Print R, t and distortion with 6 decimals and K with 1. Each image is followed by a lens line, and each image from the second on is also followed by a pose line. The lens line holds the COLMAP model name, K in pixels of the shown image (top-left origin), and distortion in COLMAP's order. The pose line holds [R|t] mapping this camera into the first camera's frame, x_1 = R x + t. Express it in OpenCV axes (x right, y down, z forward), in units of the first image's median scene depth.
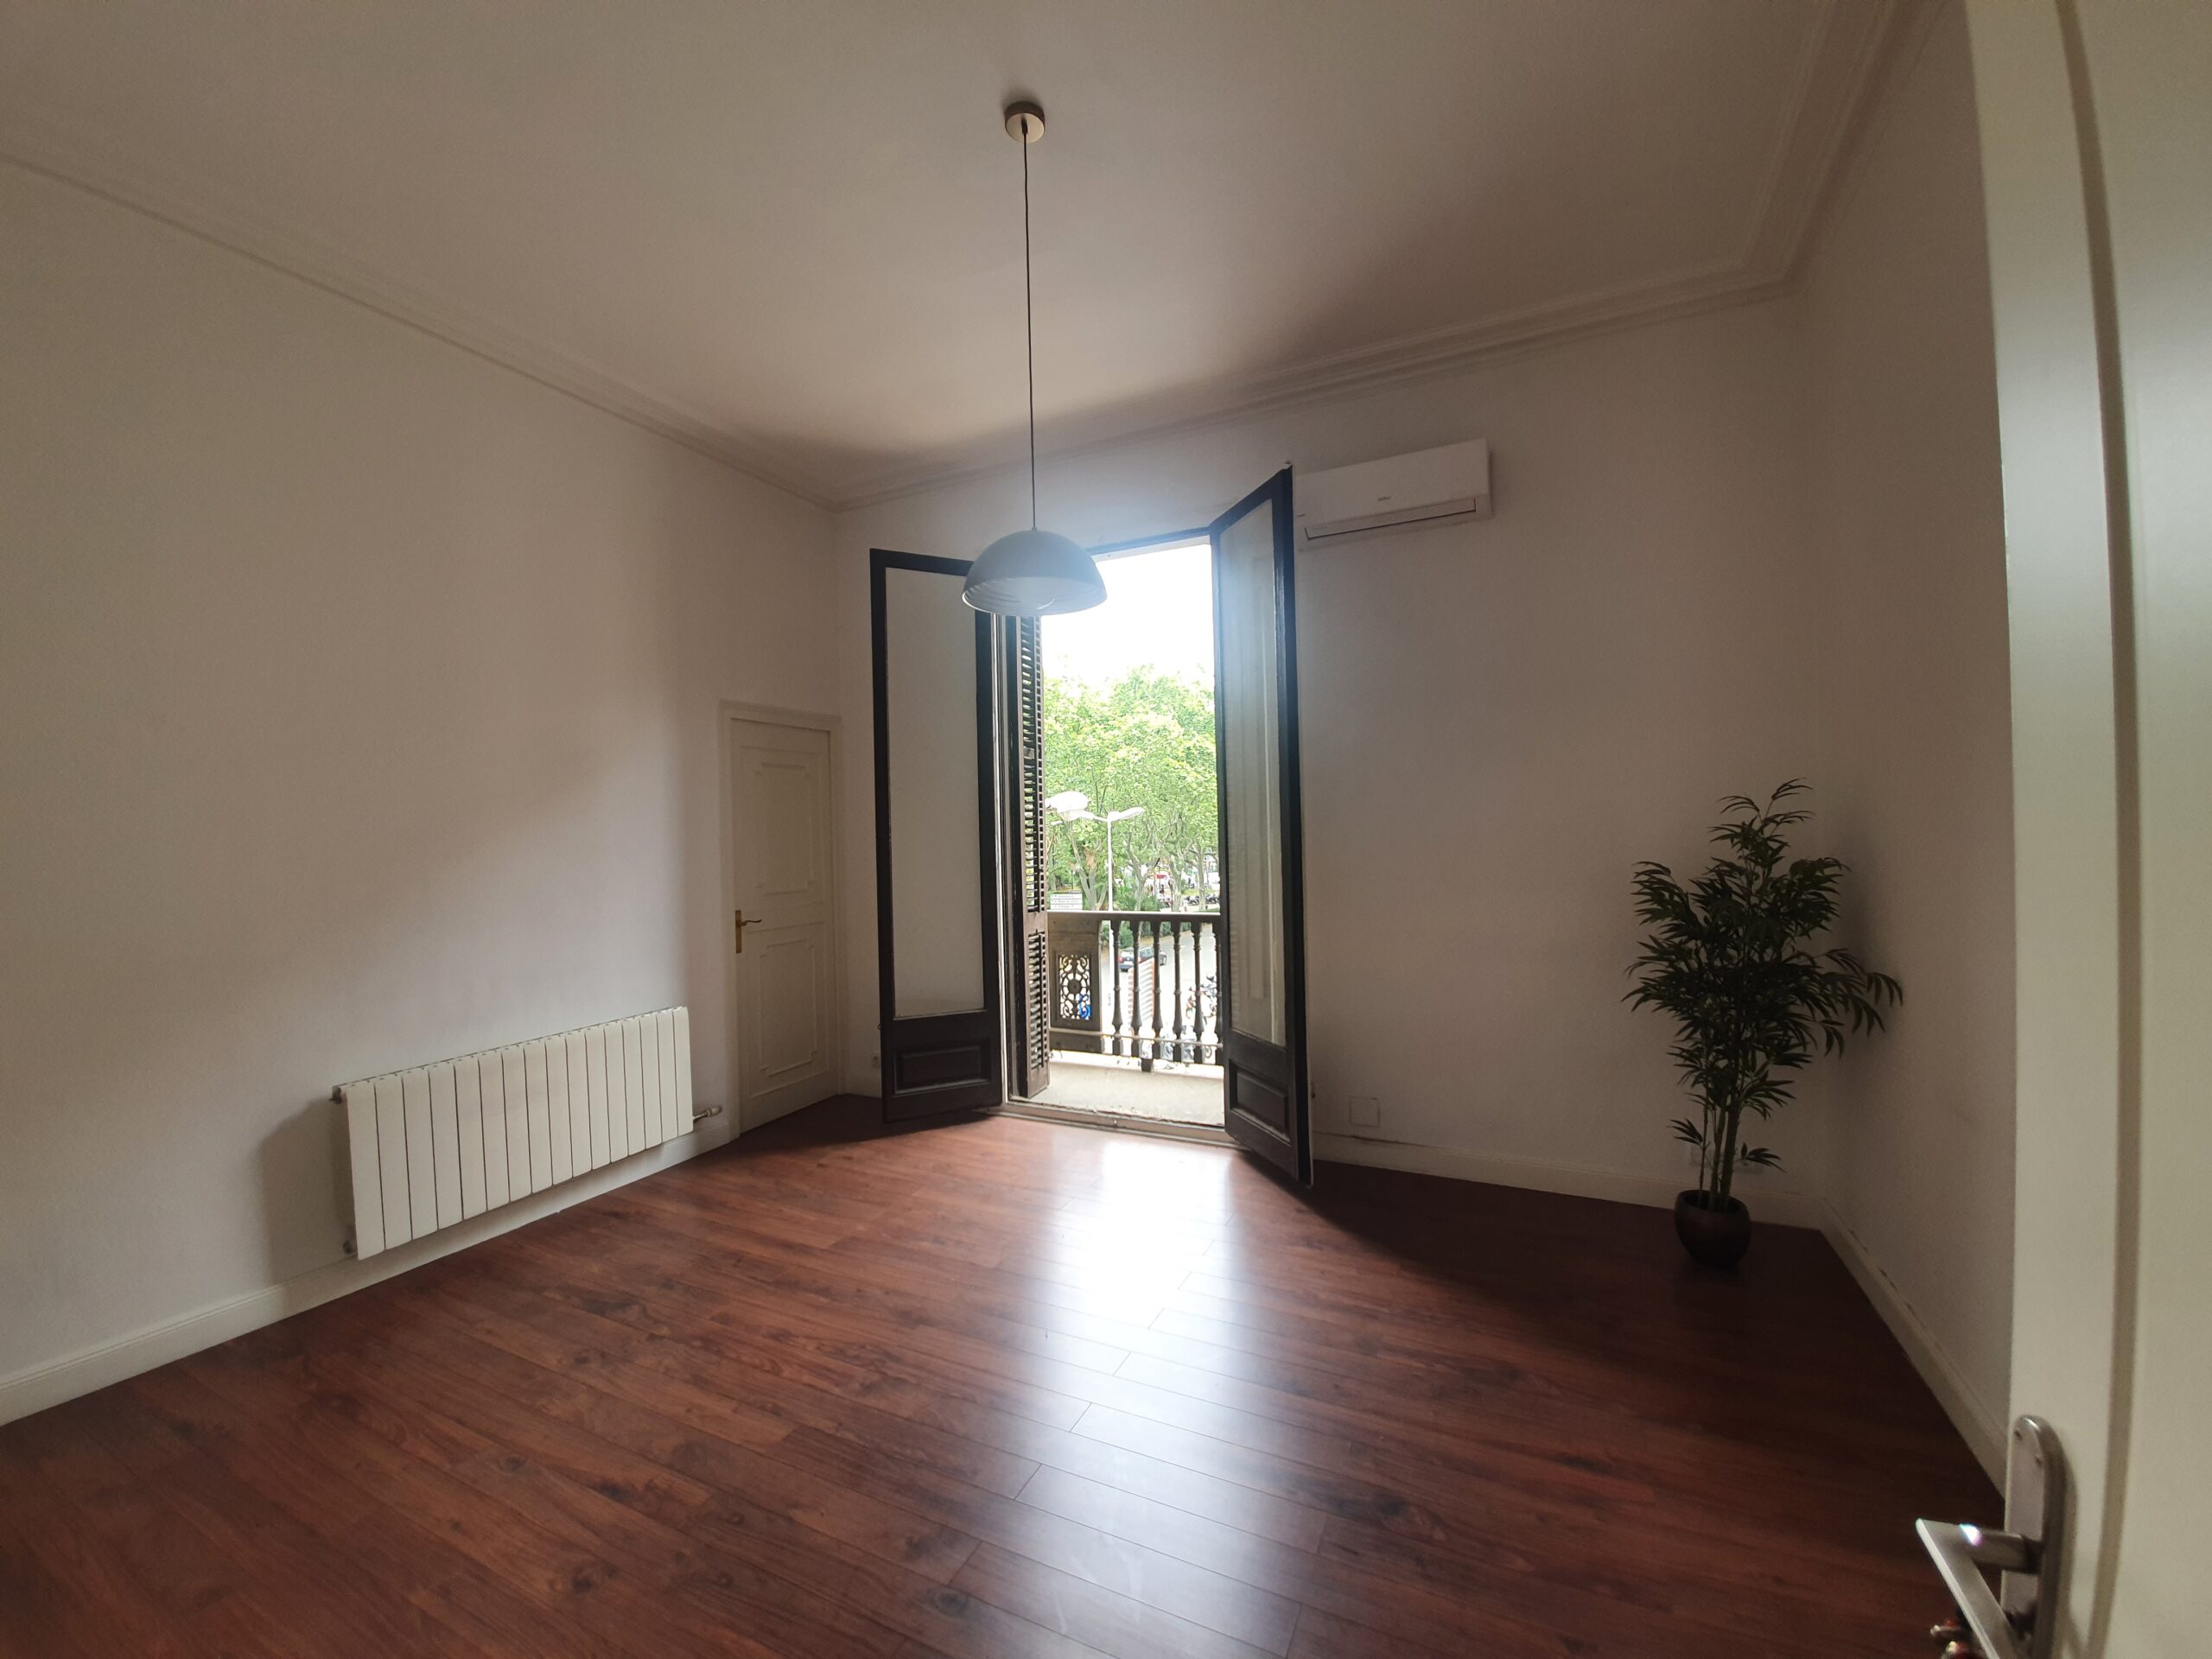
lens RADIAL K [[882.9, 0, 1107.0], [0, 882.9, 840.4], [0, 0, 1]] dist [-0.006886, -0.001093]
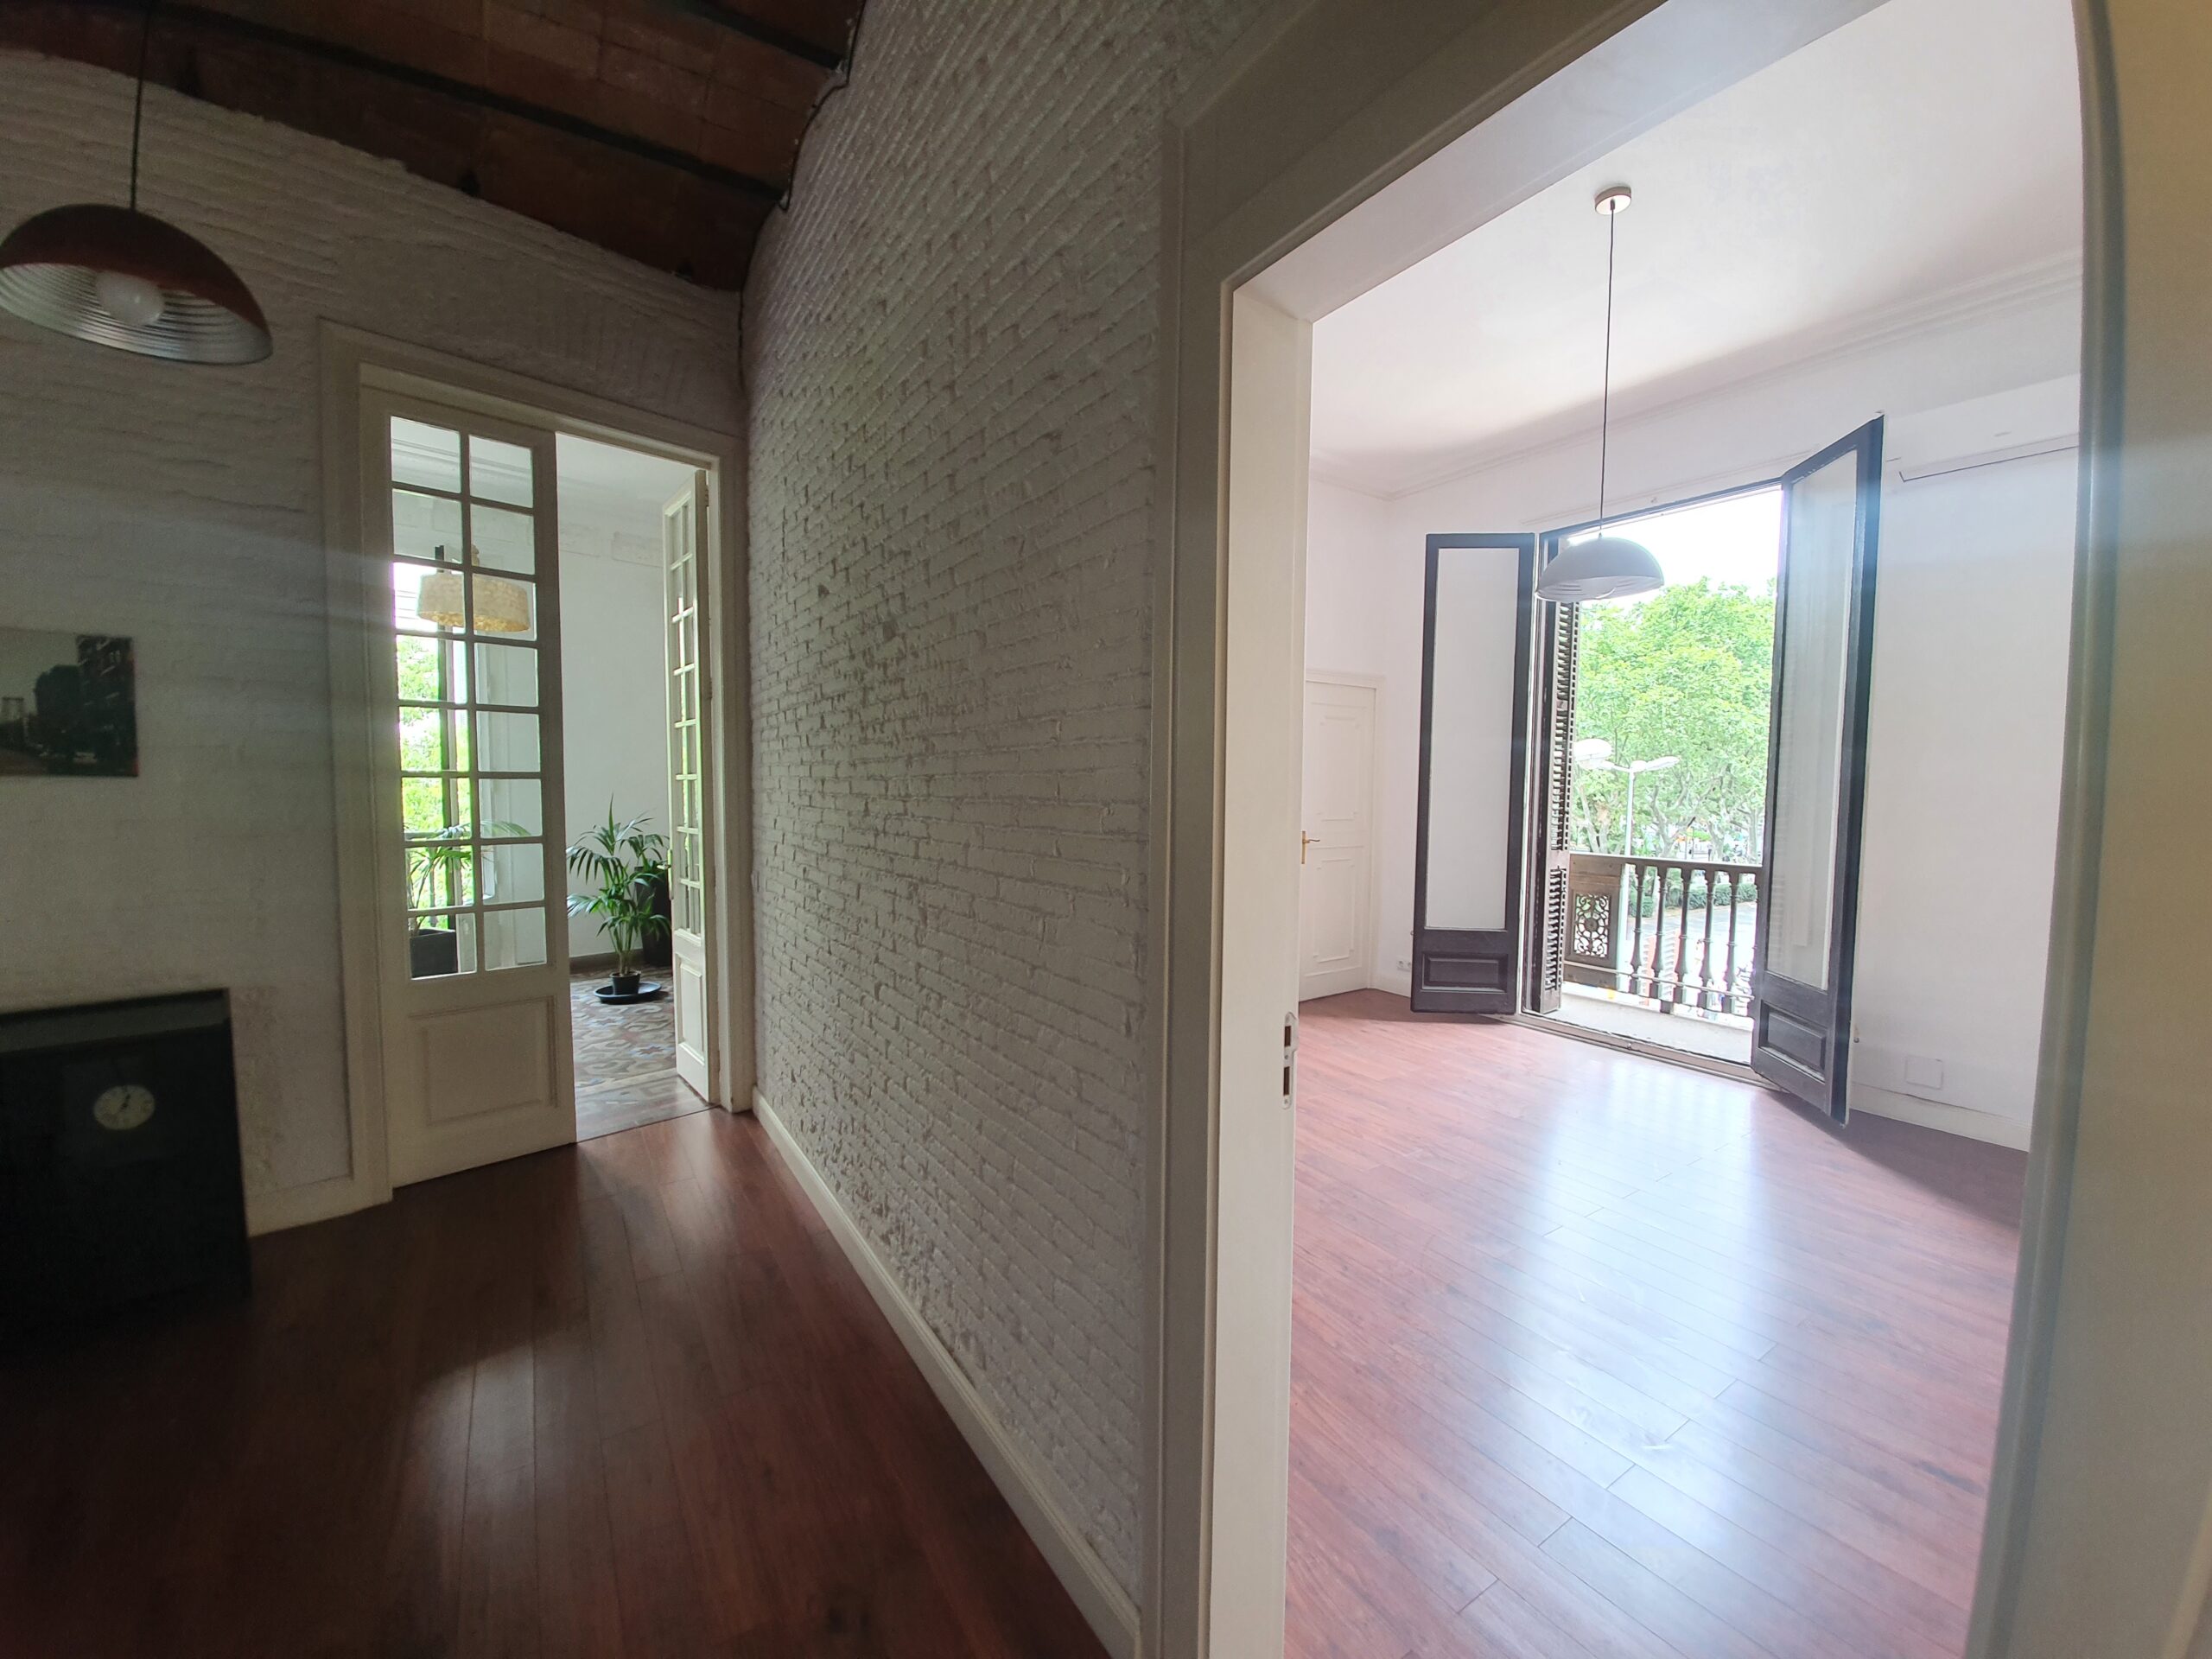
lens RADIAL K [[882.9, 0, 1105.0], [0, 882.9, 835.9], [0, 0, 1]] dist [-0.006886, -0.001093]
pose [[0.861222, 0.063156, -0.504290, -0.015137], [-0.034376, 0.997215, 0.066182, 0.010057], [0.507065, -0.039662, 0.860995, -0.234845]]
